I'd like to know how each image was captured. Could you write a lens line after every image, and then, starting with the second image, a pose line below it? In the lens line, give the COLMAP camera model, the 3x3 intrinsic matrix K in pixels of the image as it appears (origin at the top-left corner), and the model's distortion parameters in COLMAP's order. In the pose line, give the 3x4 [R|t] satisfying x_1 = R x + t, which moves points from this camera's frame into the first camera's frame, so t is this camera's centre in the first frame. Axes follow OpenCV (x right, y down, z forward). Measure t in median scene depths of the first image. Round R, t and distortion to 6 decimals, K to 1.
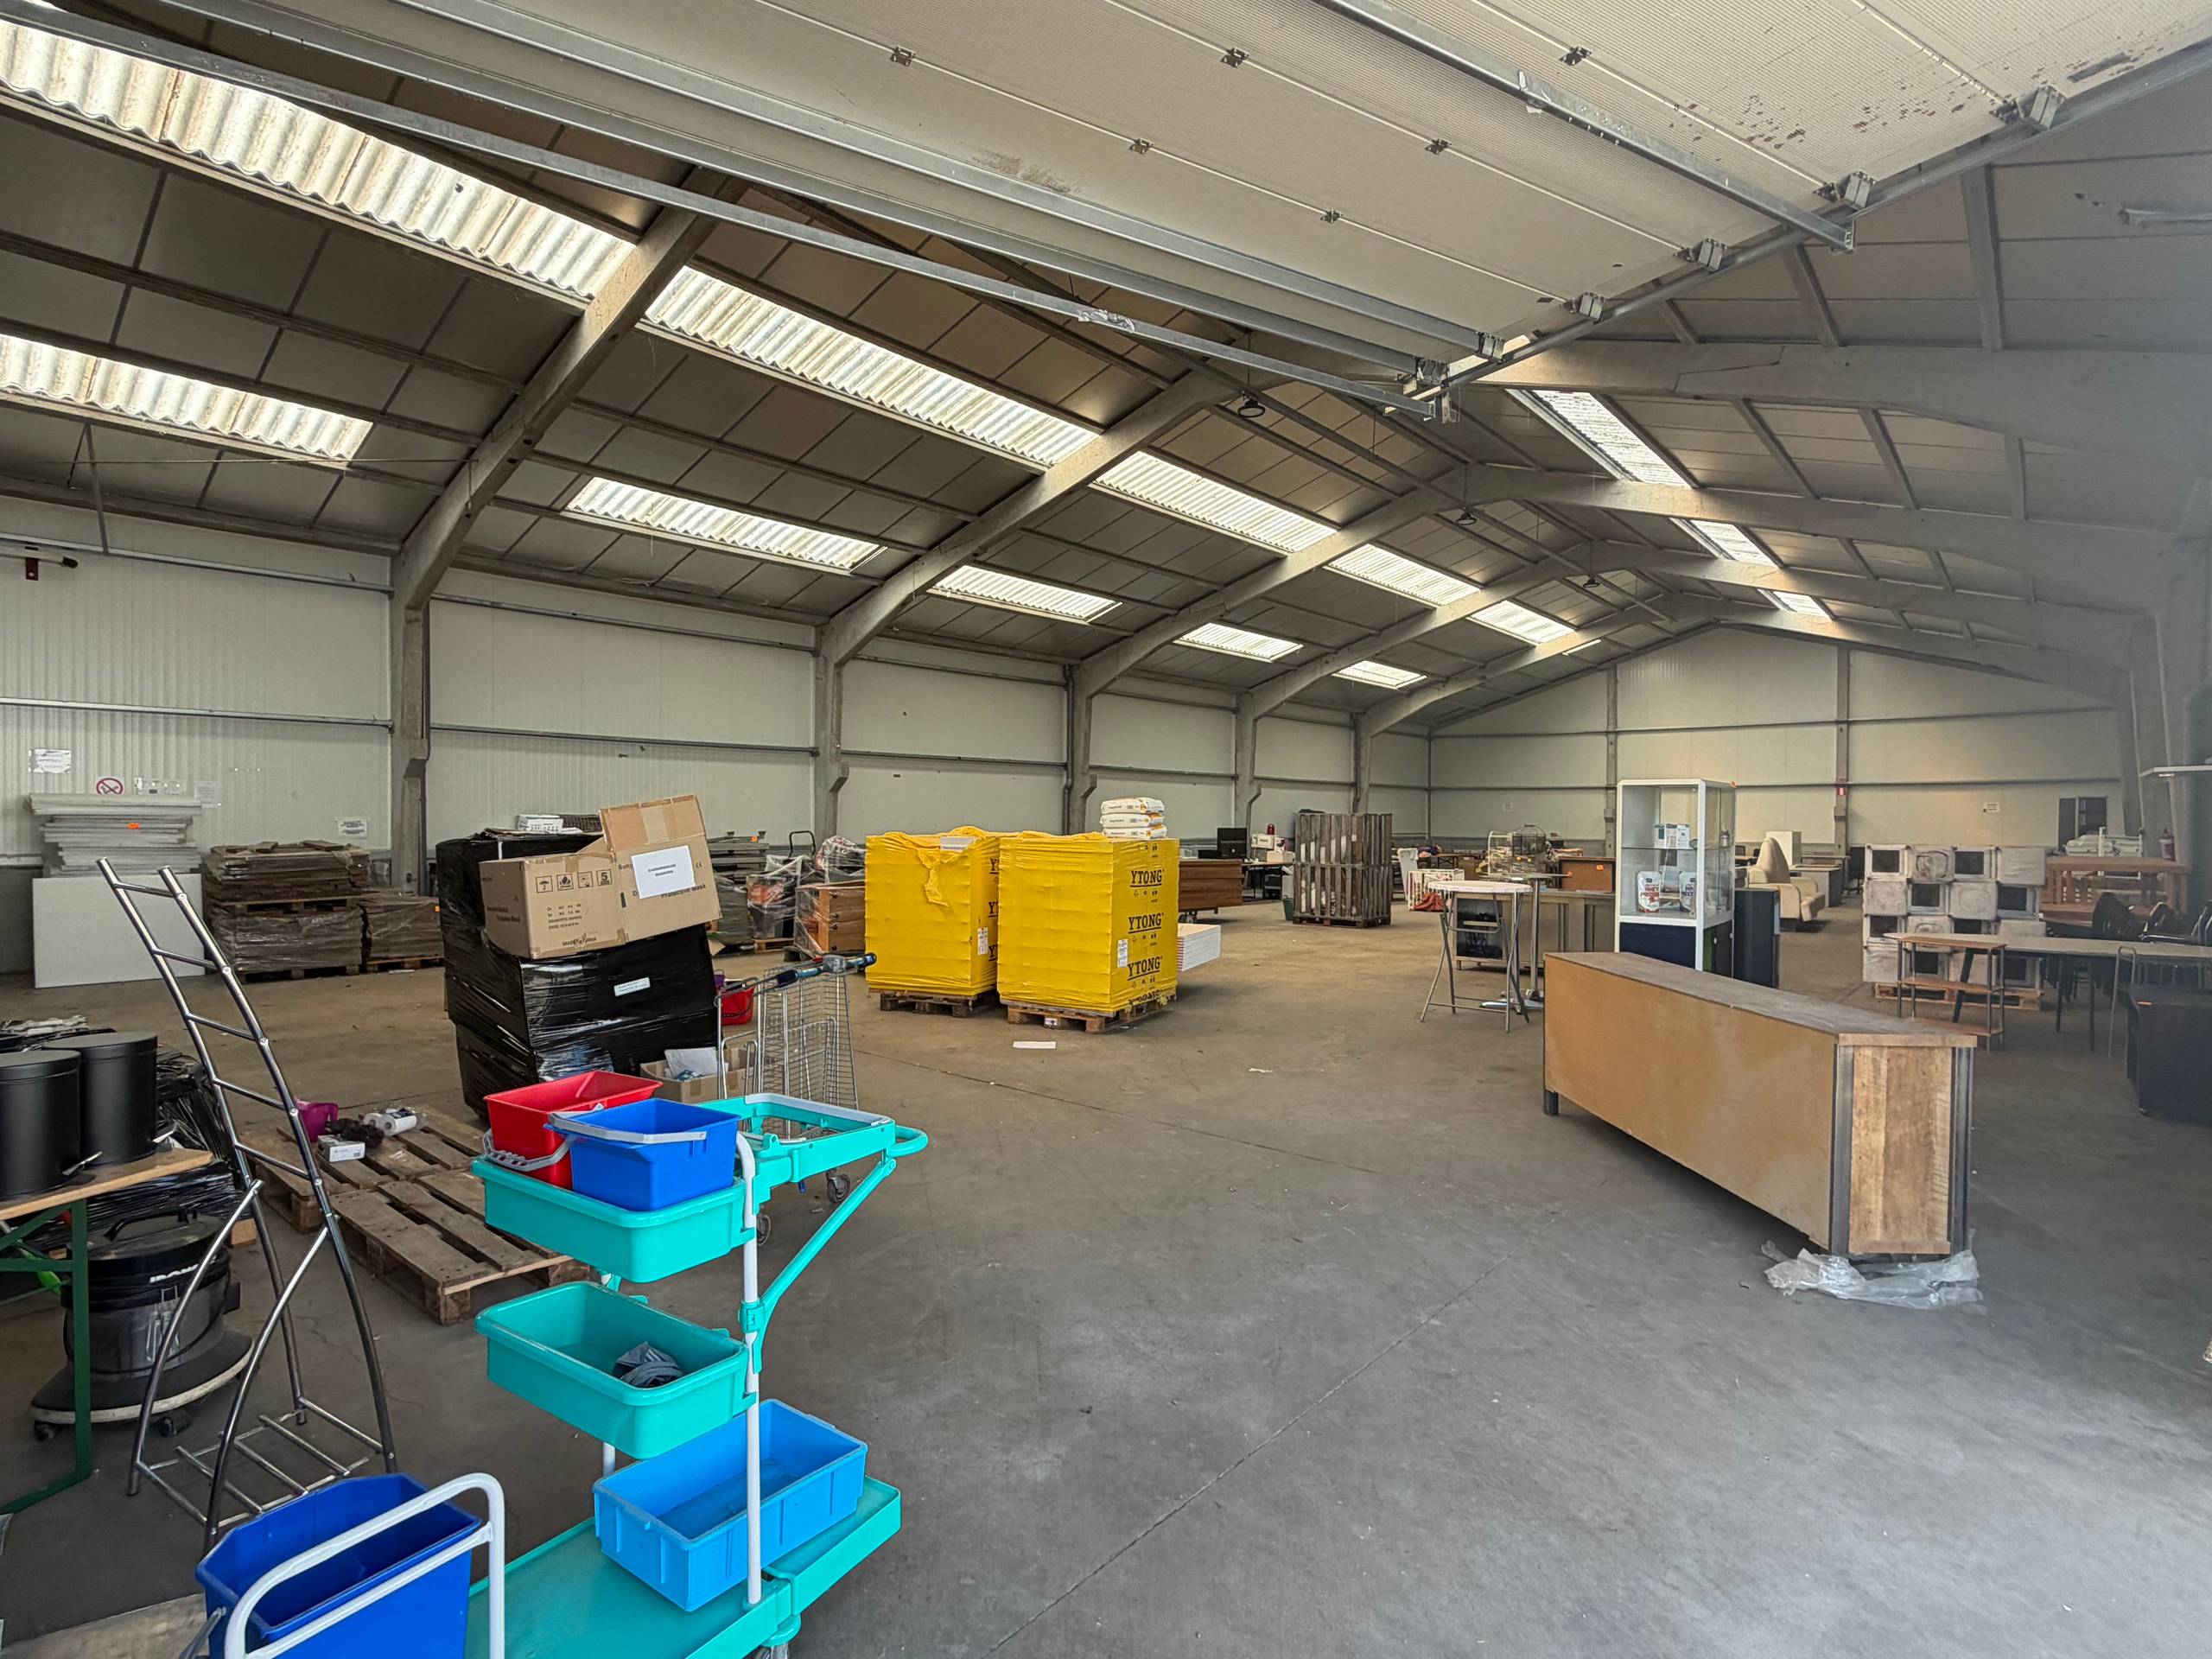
lens RADIAL K [[1116.7, 0, 1106.0], [0, 1116.7, 829.5], [0, 0, 1]] dist [0.001681, 0.000193]
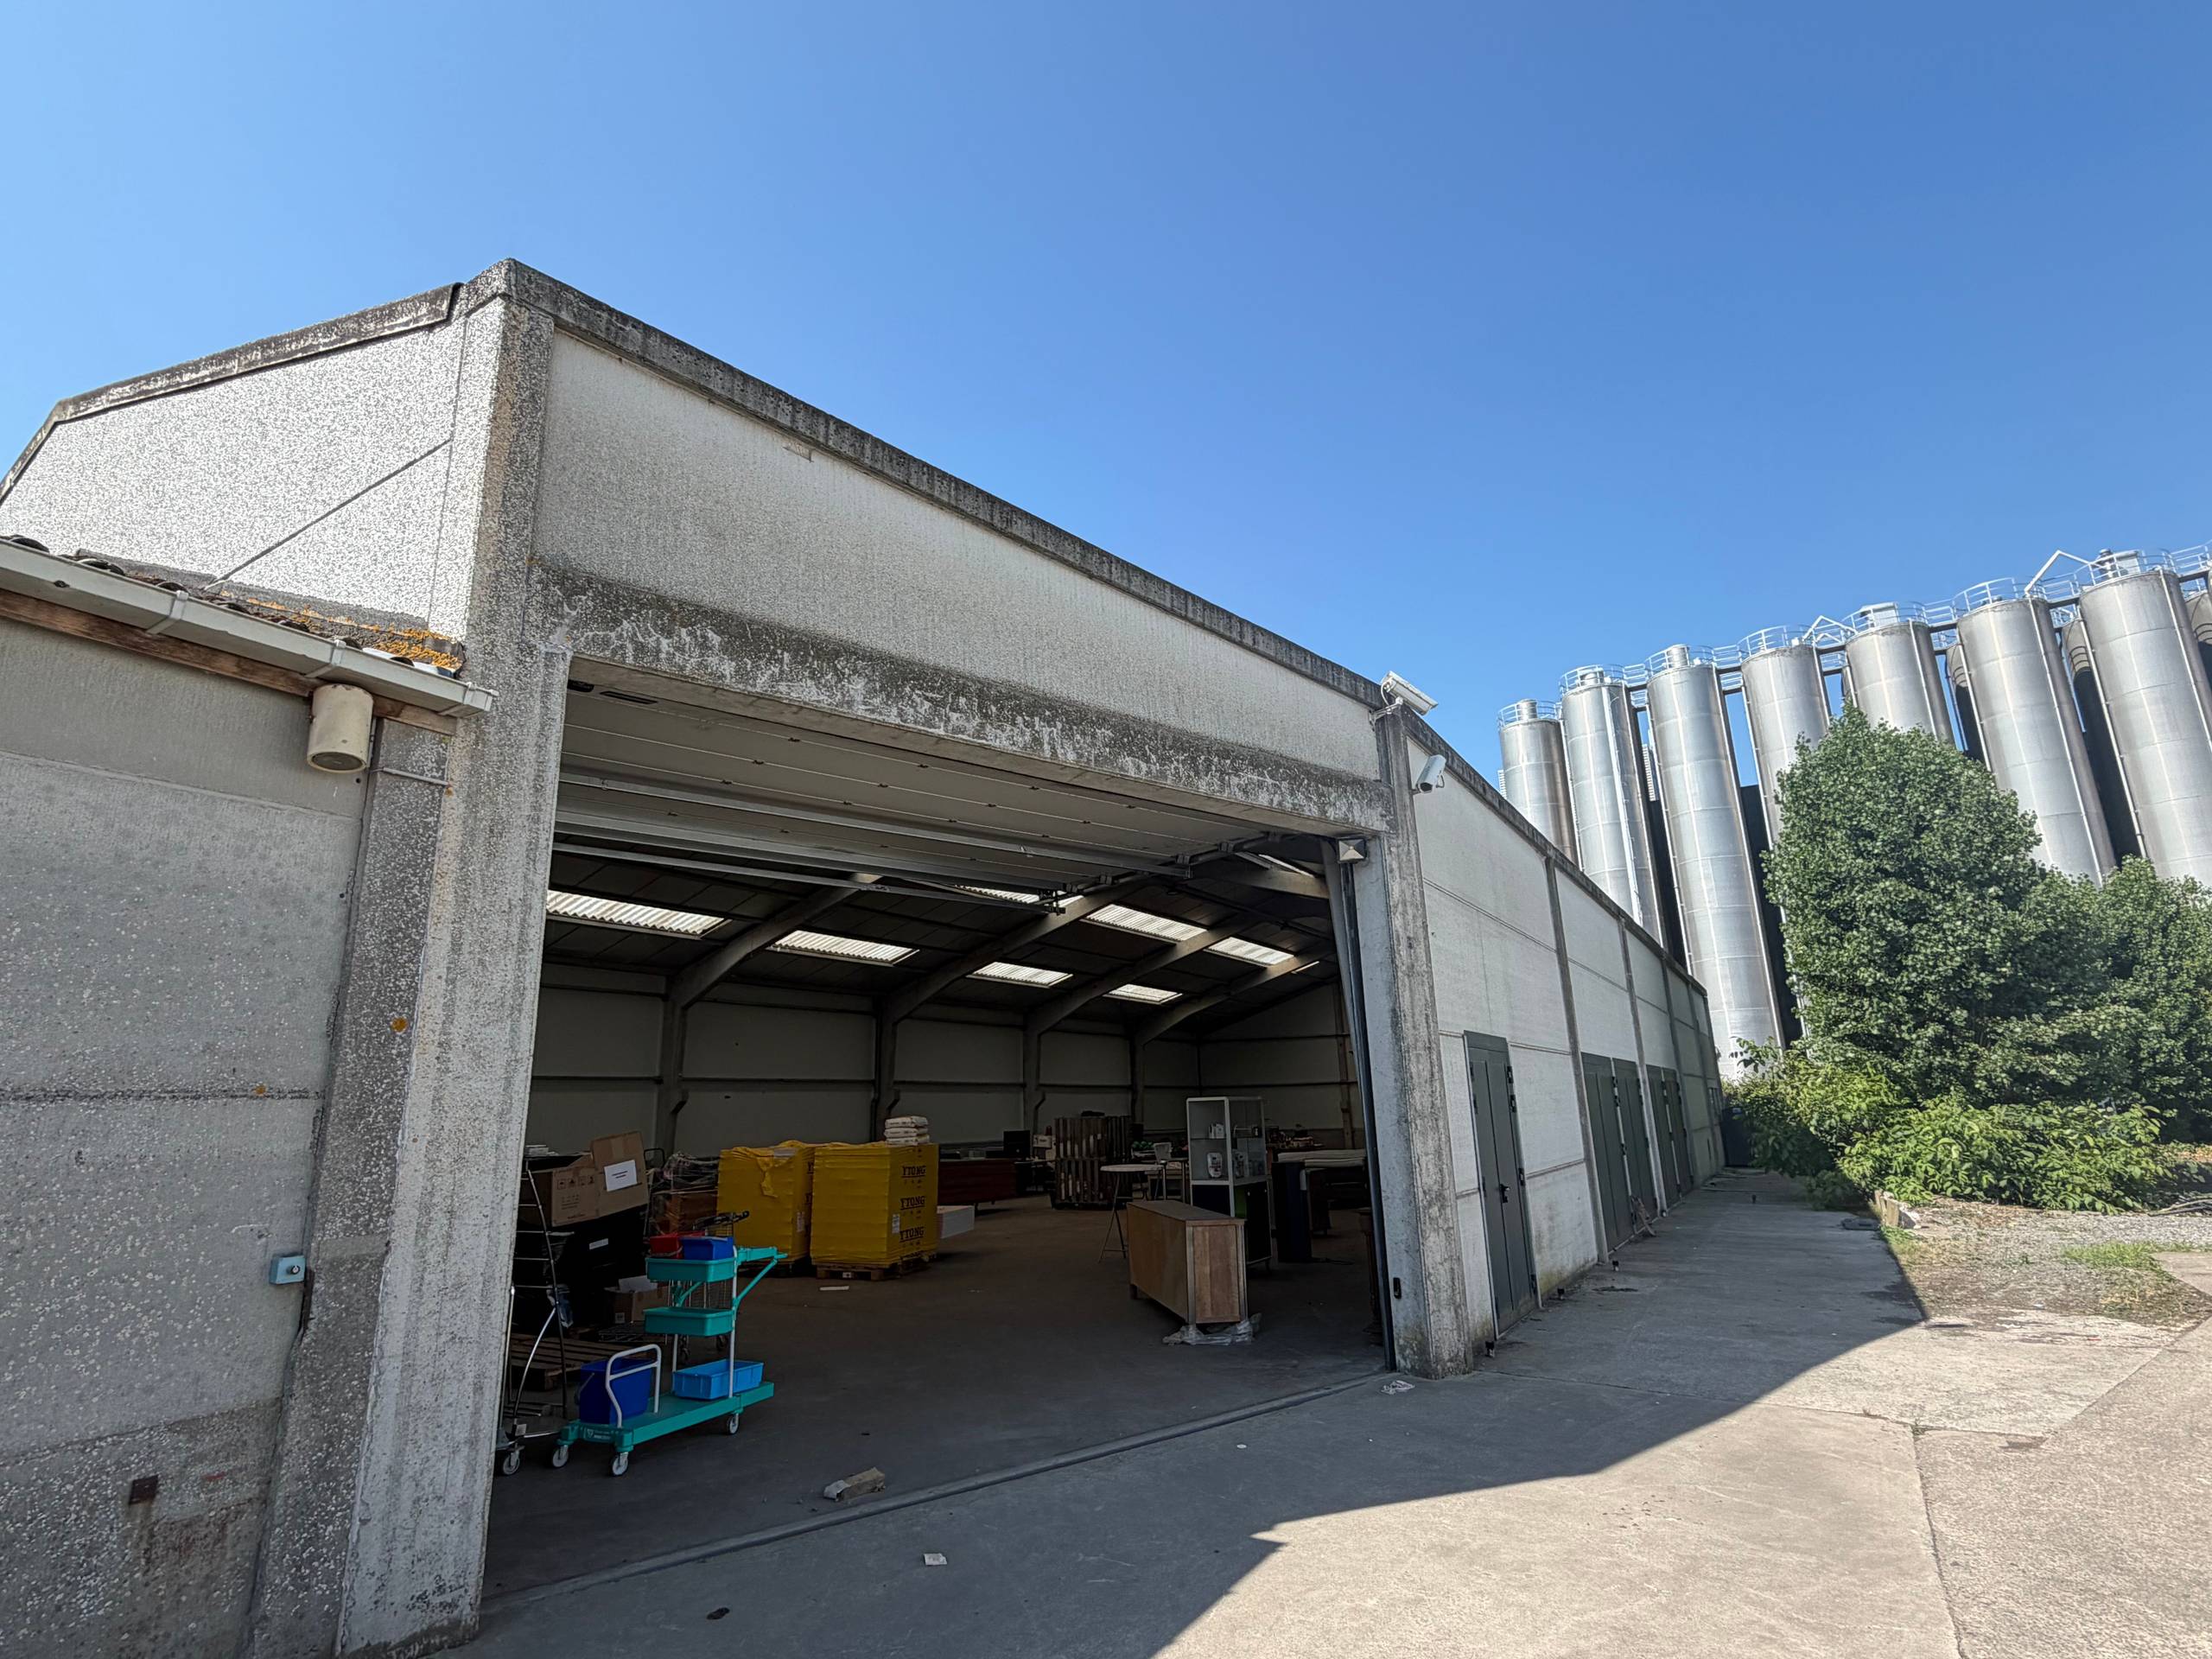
lens RADIAL K [[1116.7, 0, 1106.0], [0, 1116.7, 829.5], [0, 0, 1]] dist [0.001681, 0.000193]
pose [[0.987814, 0.003807, 0.155591, 0.028595], [0.036817, 0.965611, -0.257370, -0.002503], [-0.151220, 0.259962, 0.953705, -0.305987]]
